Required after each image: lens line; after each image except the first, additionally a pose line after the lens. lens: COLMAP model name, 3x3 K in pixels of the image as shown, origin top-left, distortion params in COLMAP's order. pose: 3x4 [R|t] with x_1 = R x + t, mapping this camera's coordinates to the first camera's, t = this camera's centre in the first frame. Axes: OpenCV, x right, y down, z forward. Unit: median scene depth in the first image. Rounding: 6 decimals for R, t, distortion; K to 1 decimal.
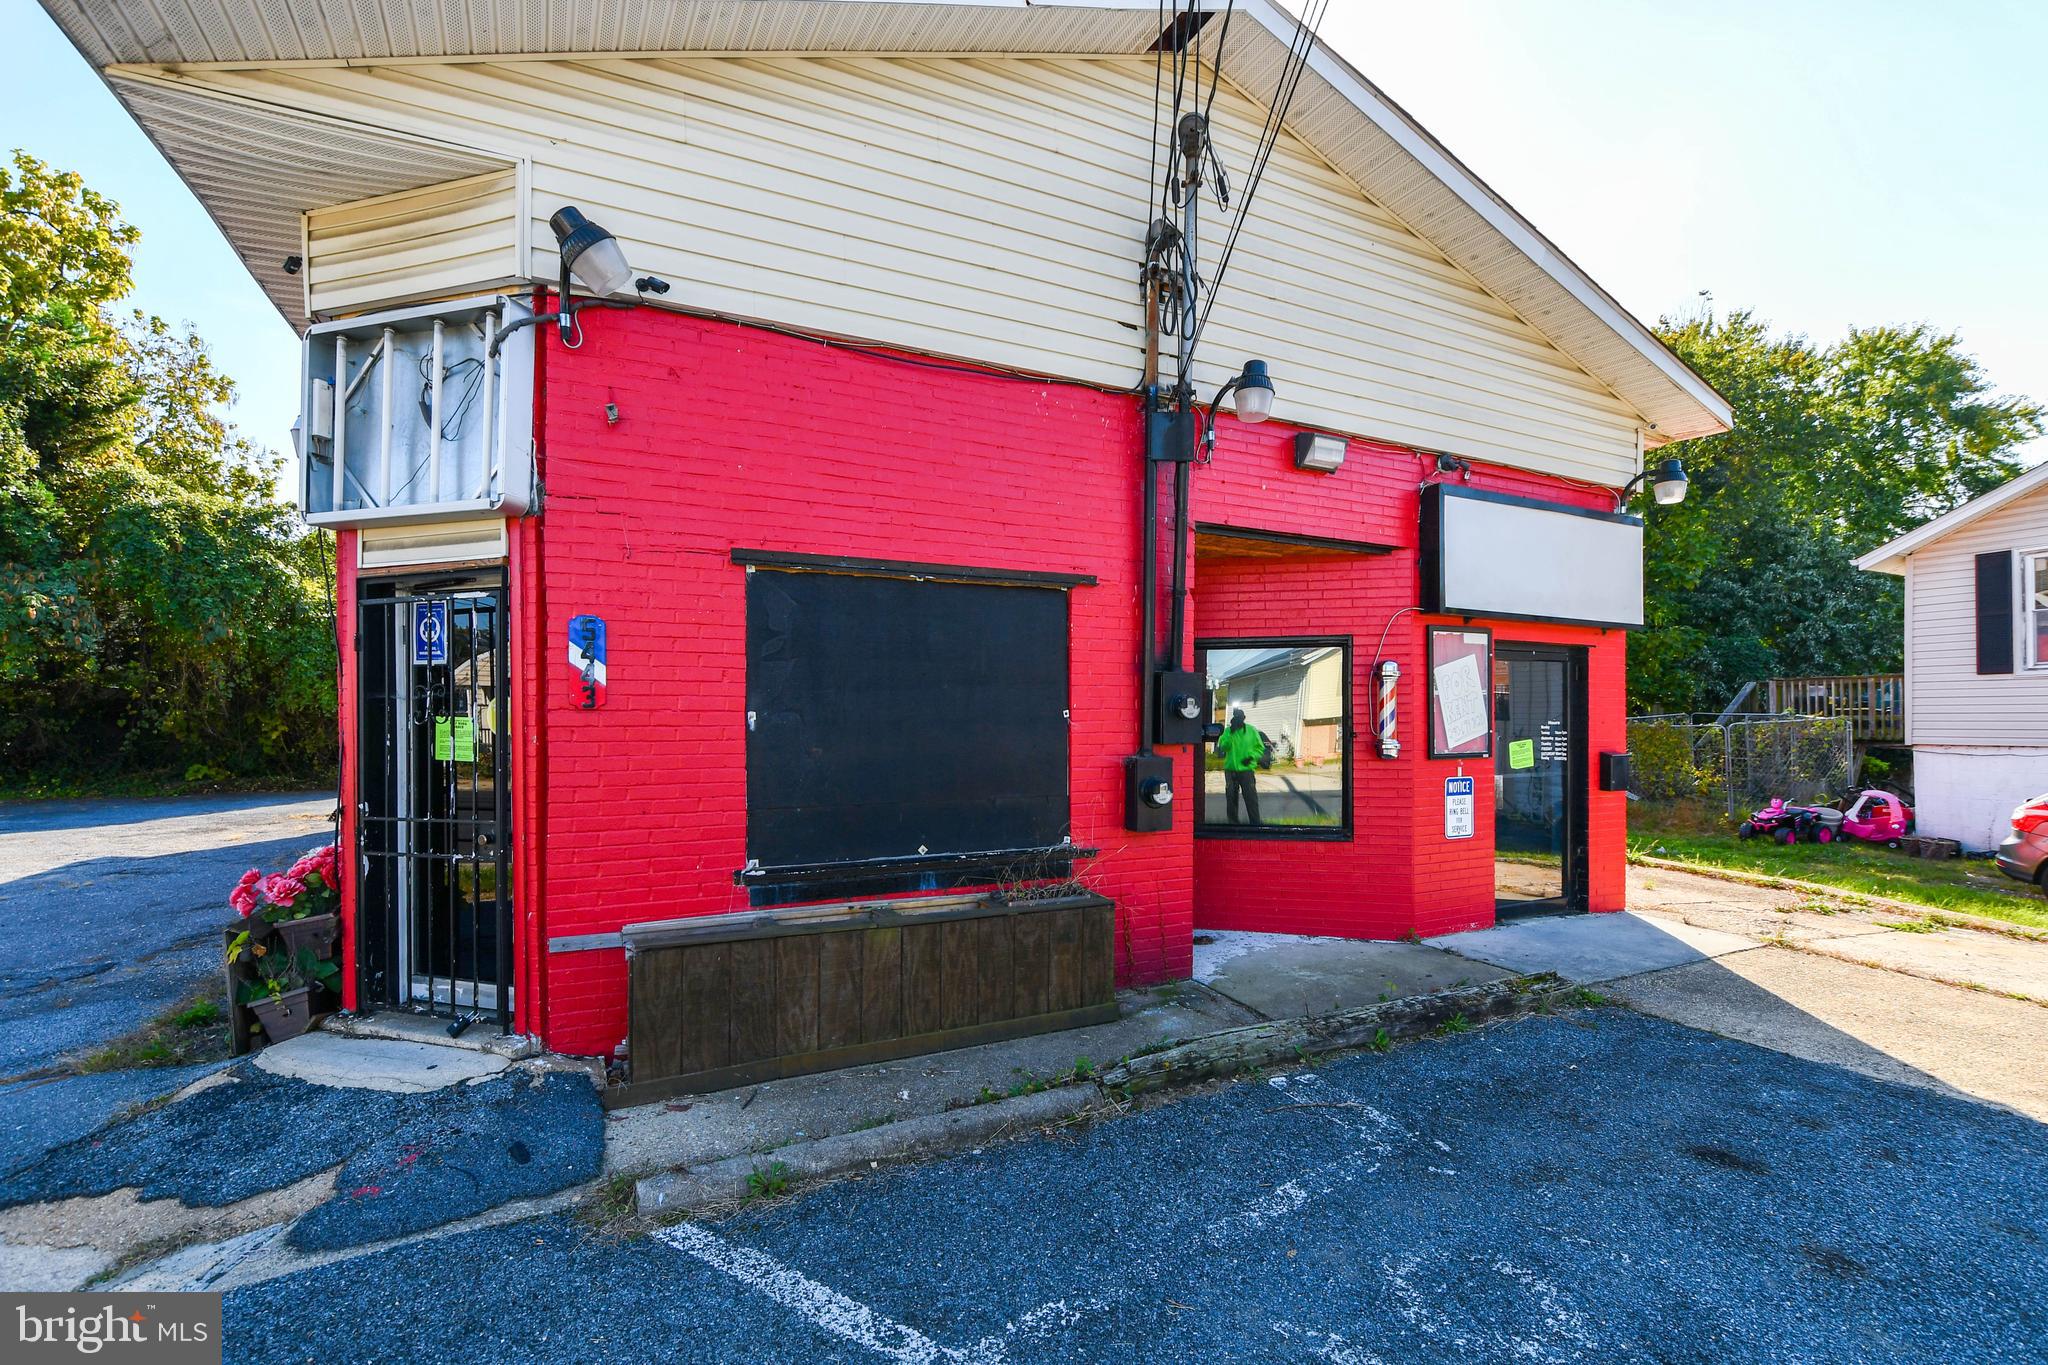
lens RADIAL K [[925.3, 0, 1063.1], [0, 925.3, 704.0], [0, 0, 1]] dist [-0.008837, 0.000968]
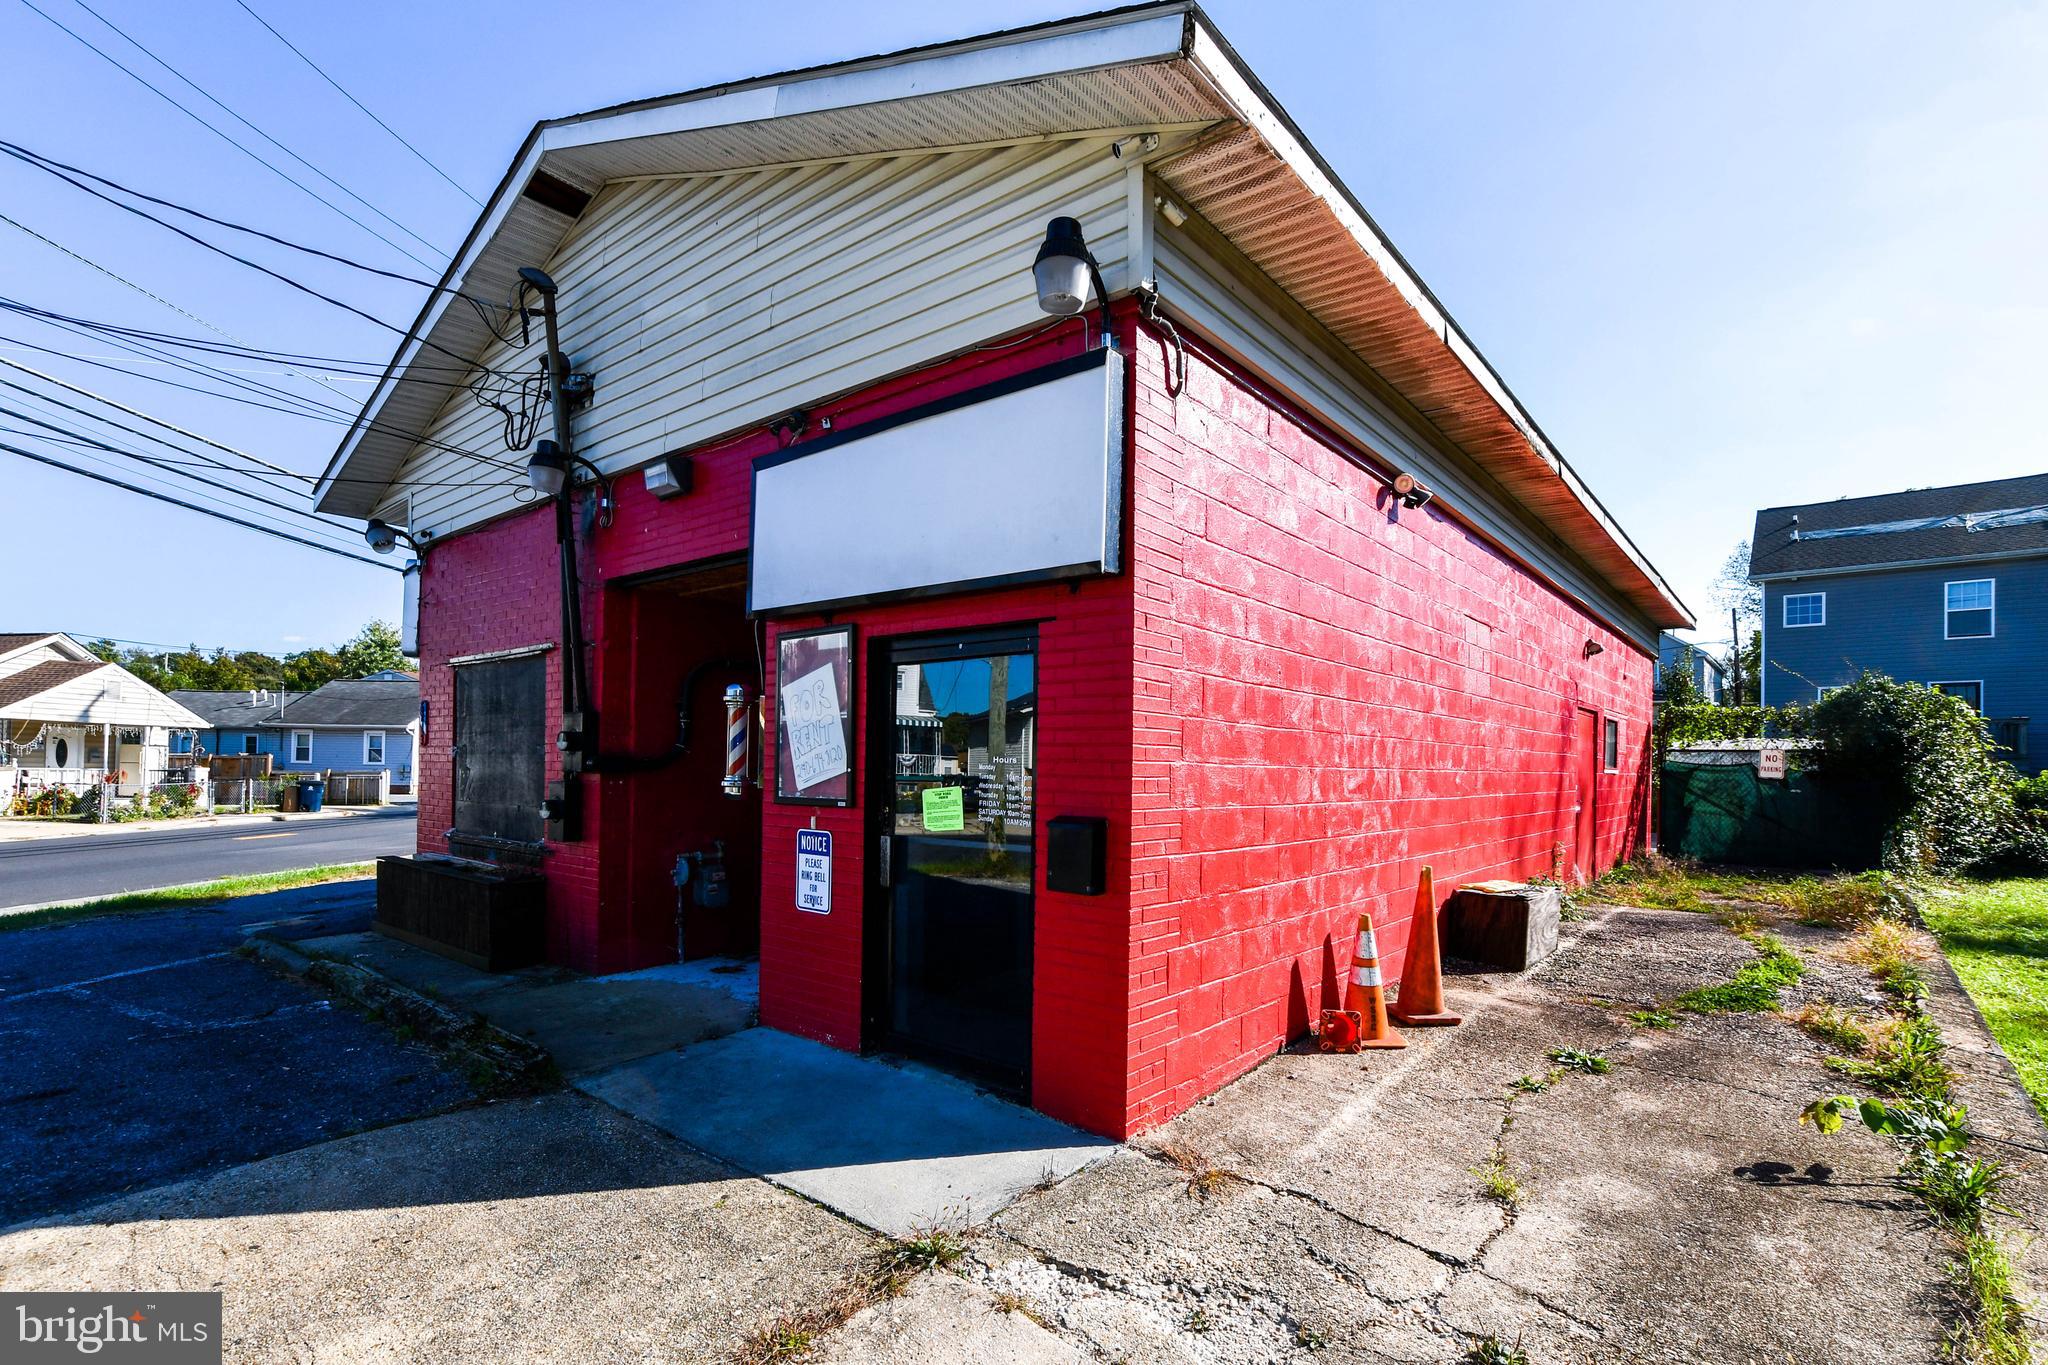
lens RADIAL K [[956.2, 0, 1027.0], [0, 956.2, 739.3], [0, 0, 1]] dist [-0.010737, 0.000526]
pose [[0.392708, -0.020279, -0.919440, 1.368095], [0.000545, 0.999762, -0.021818, 0.025690], [0.919663, 0.008067, 0.392626, 0.969389]]
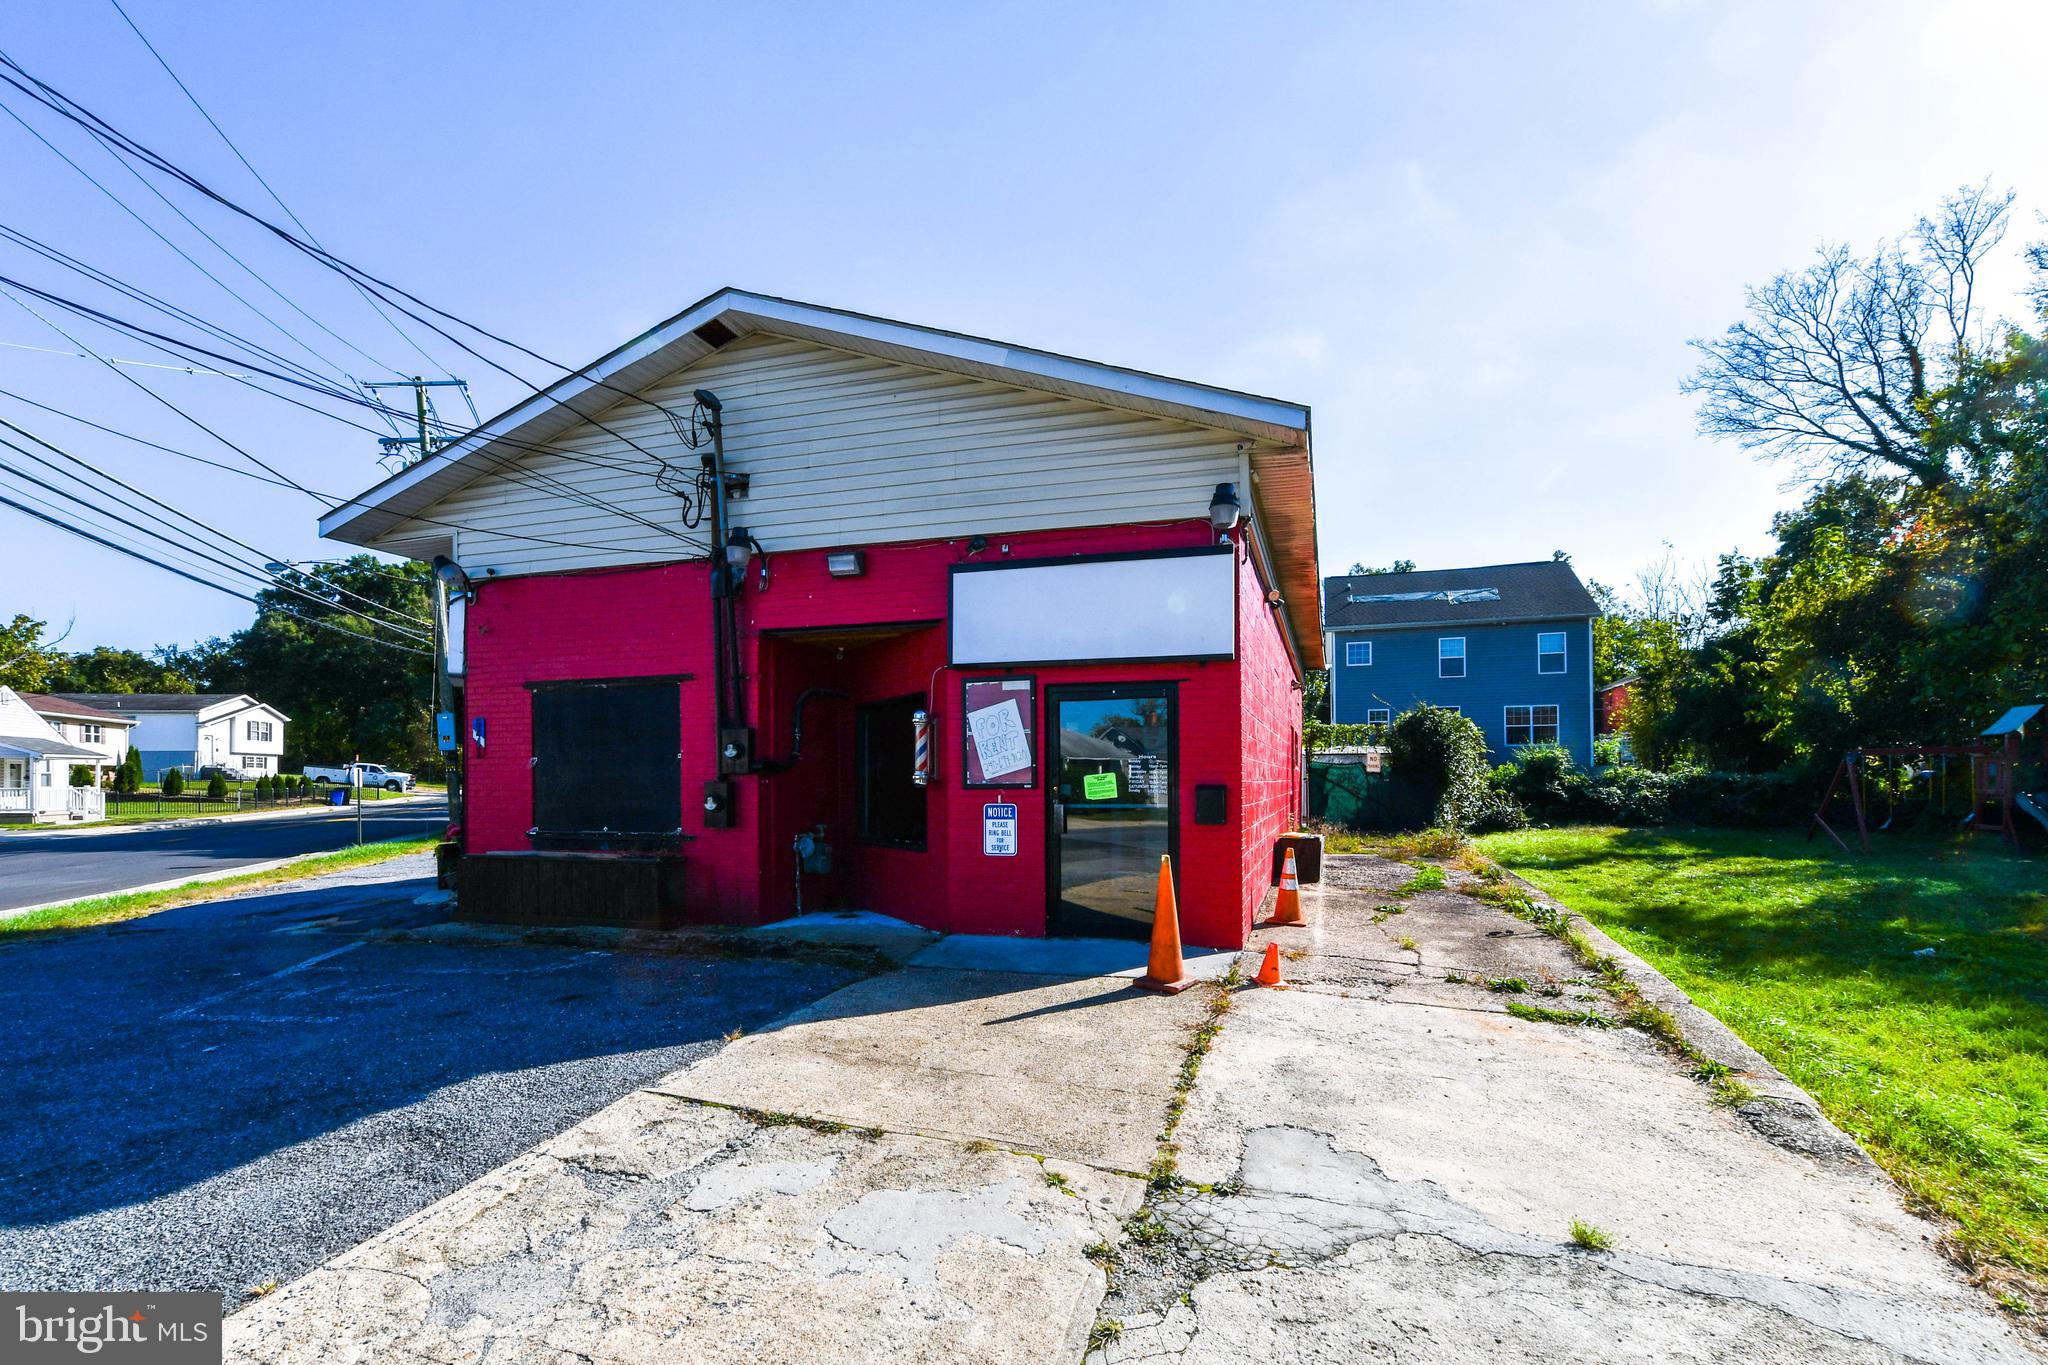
lens RADIAL K [[956.2, 0, 1027.0], [0, 956.2, 739.3], [0, 0, 1]] dist [-0.010737, 0.000526]
pose [[0.715097, -0.033793, -0.698207, 1.486454], [0.016400, 0.999367, -0.031573, 0.040579], [0.698832, 0.011127, 0.715199, 0.168574]]
